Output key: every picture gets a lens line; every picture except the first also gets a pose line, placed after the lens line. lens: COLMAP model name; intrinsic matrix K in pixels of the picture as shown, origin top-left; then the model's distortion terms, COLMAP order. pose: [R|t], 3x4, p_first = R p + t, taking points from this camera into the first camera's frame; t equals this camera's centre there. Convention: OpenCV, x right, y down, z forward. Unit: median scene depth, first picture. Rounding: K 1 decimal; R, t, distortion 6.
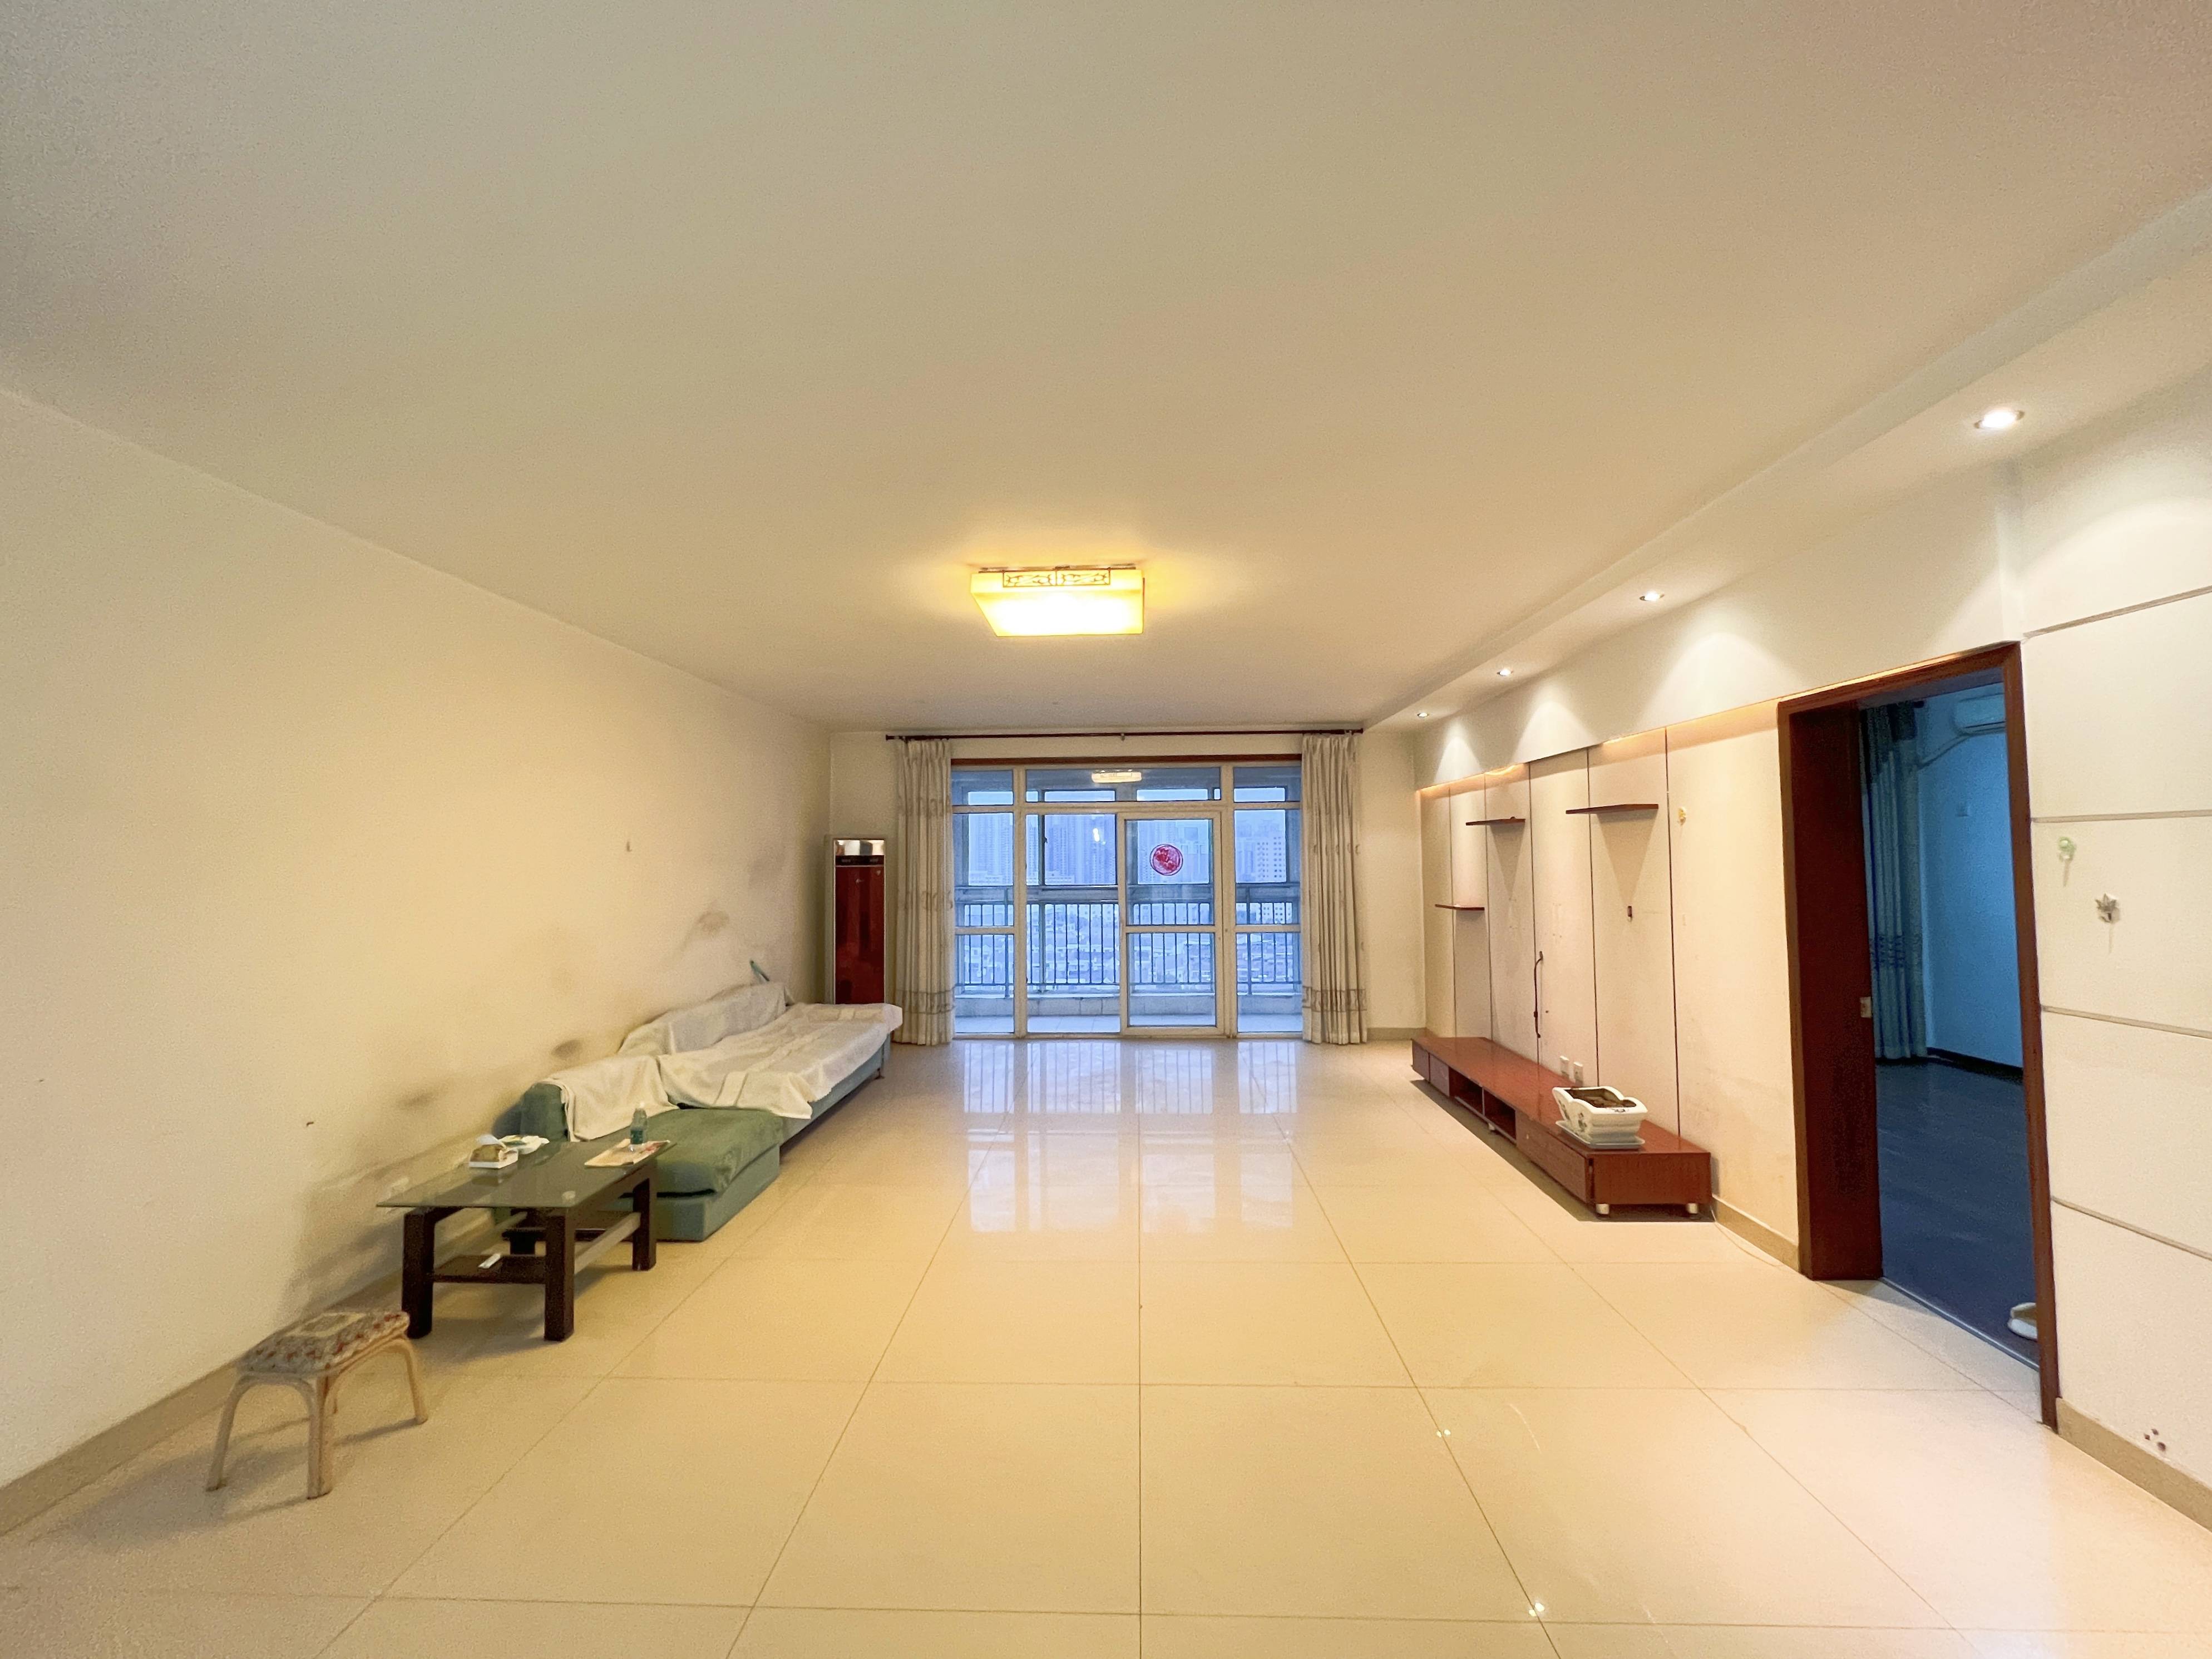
lens RADIAL K [[889.6, 0, 1108.1], [0, 889.6, 827.0], [0, 0, 1]] dist [0.003075, 0.000258]
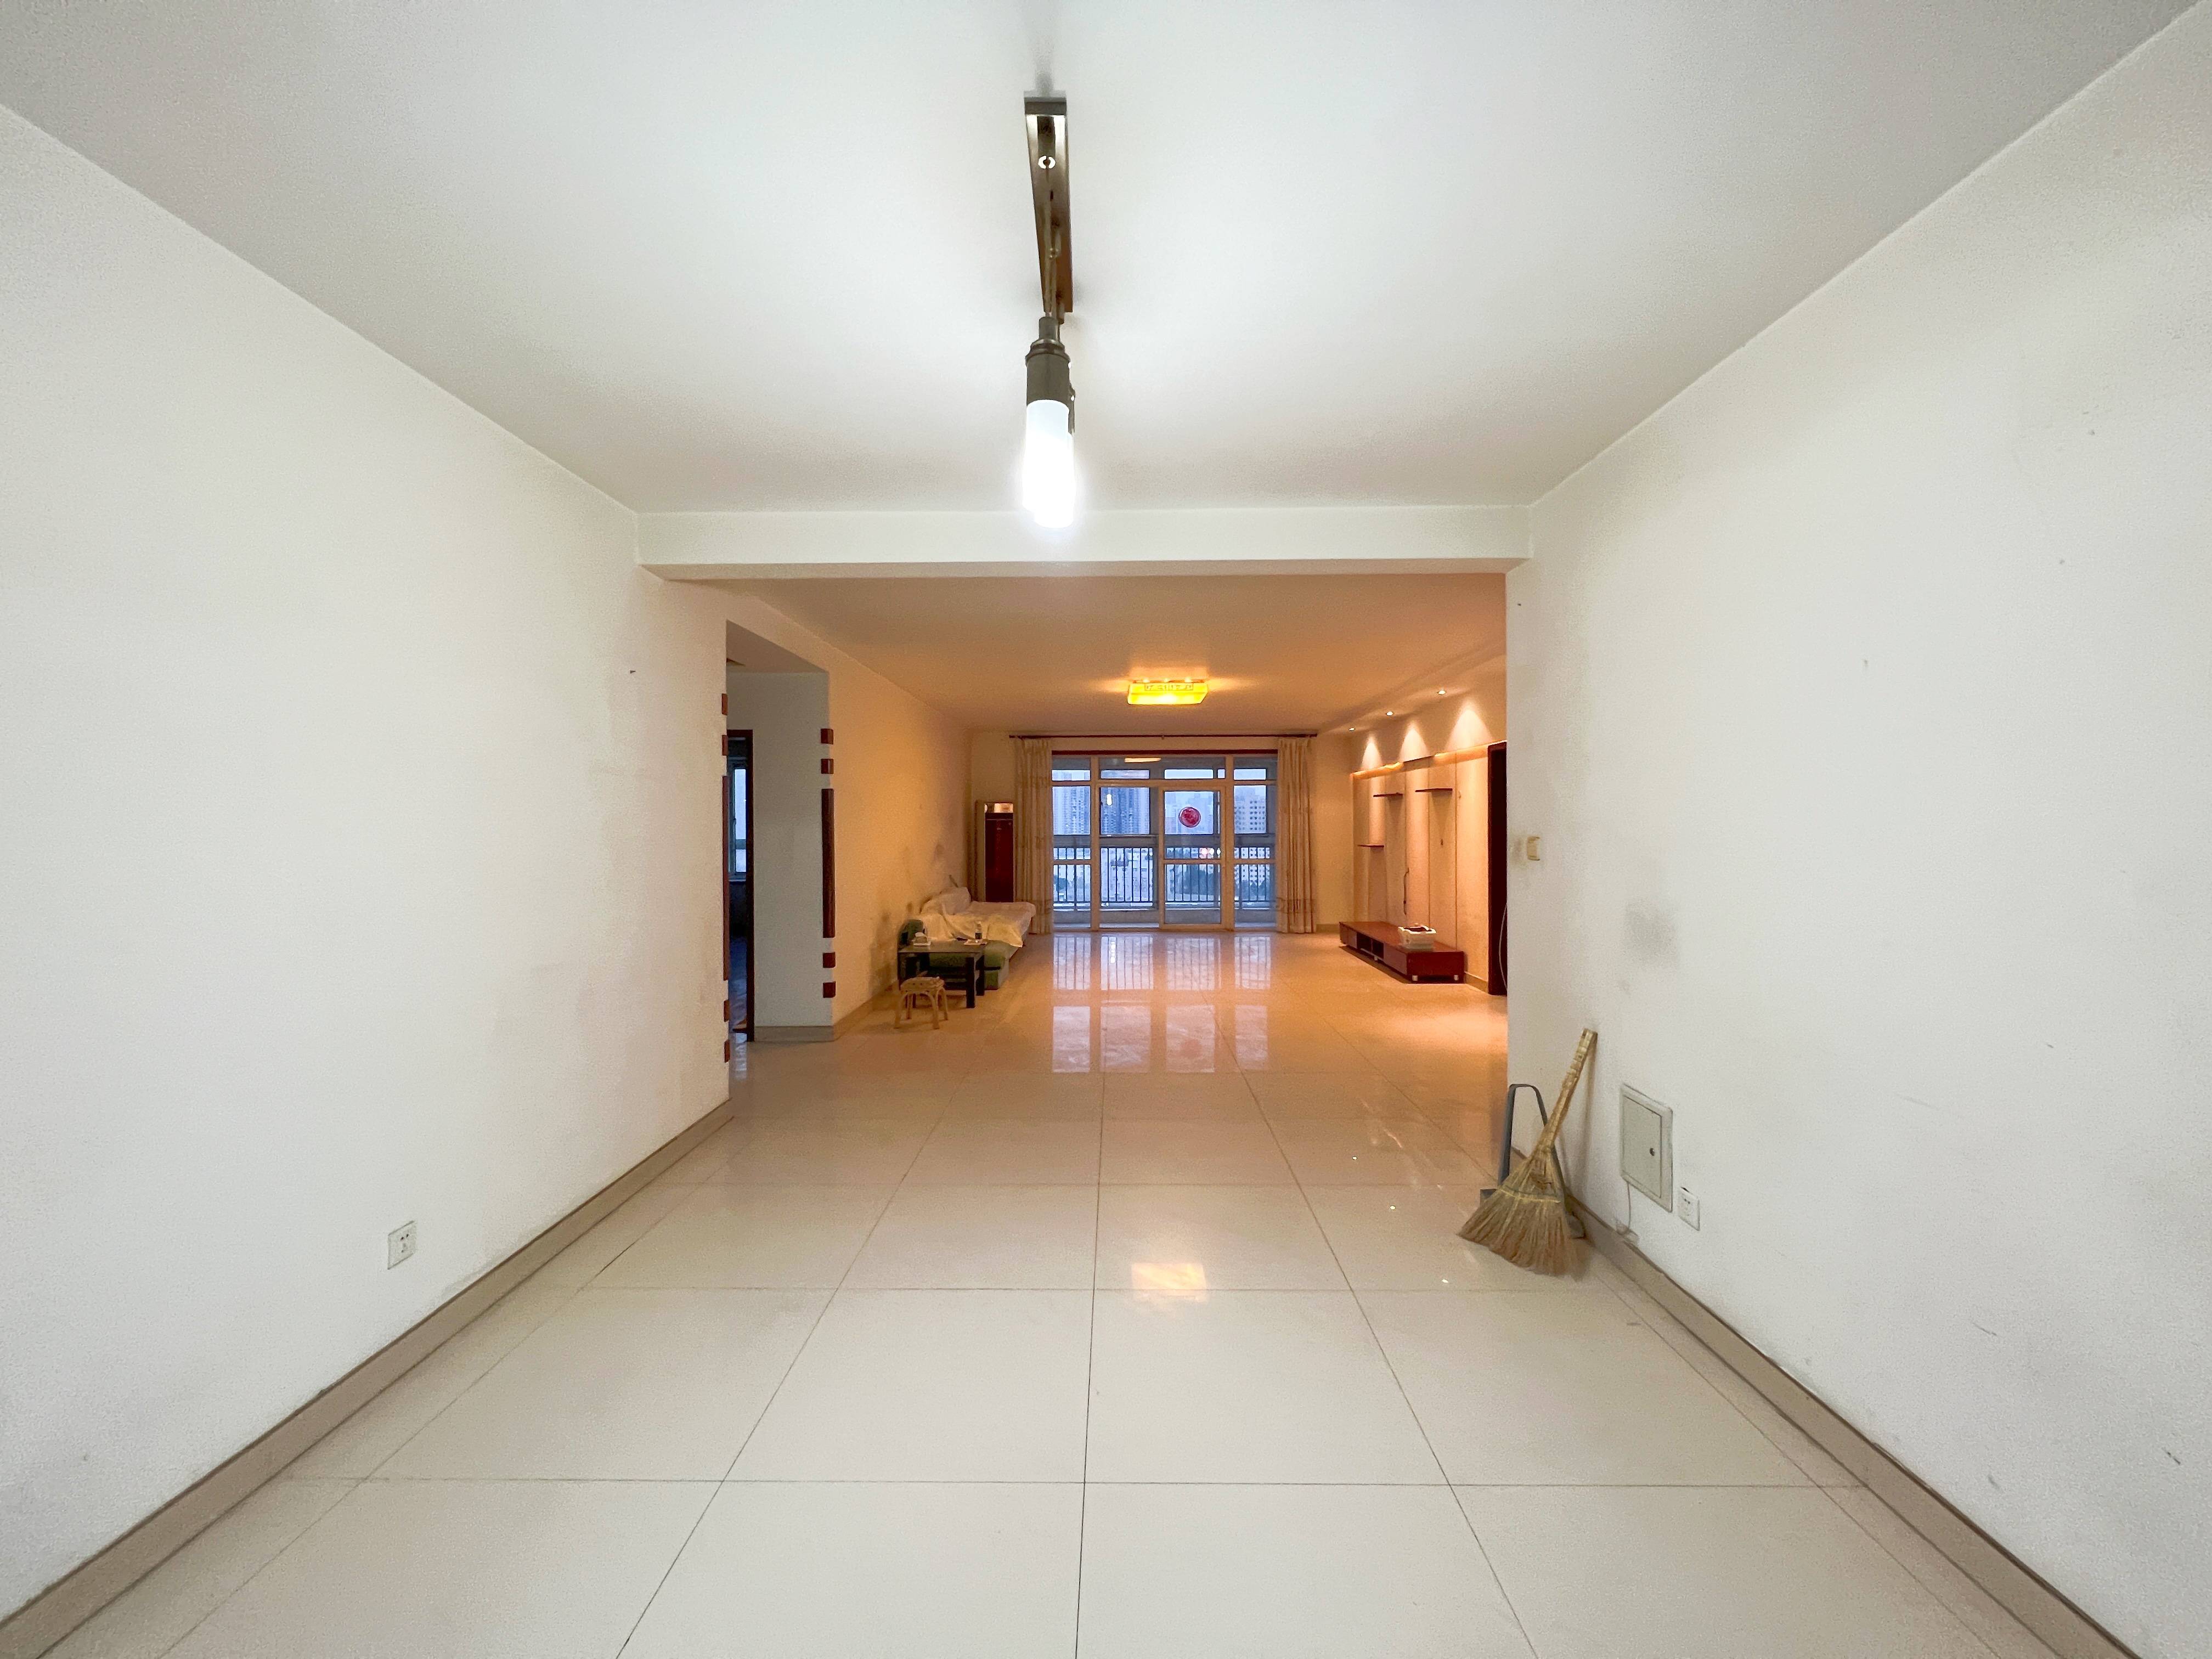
lens RADIAL K [[889.6, 0, 1105.7], [0, 889.6, 825.9], [0, 0, 1]] dist [0.003075, 0.000258]
pose [[0.999654, 0.006054, 0.025586, -0.127226], [-0.007082, 0.999162, 0.040309, -0.009697], [-0.025320, -0.040477, 0.998860, -0.574655]]
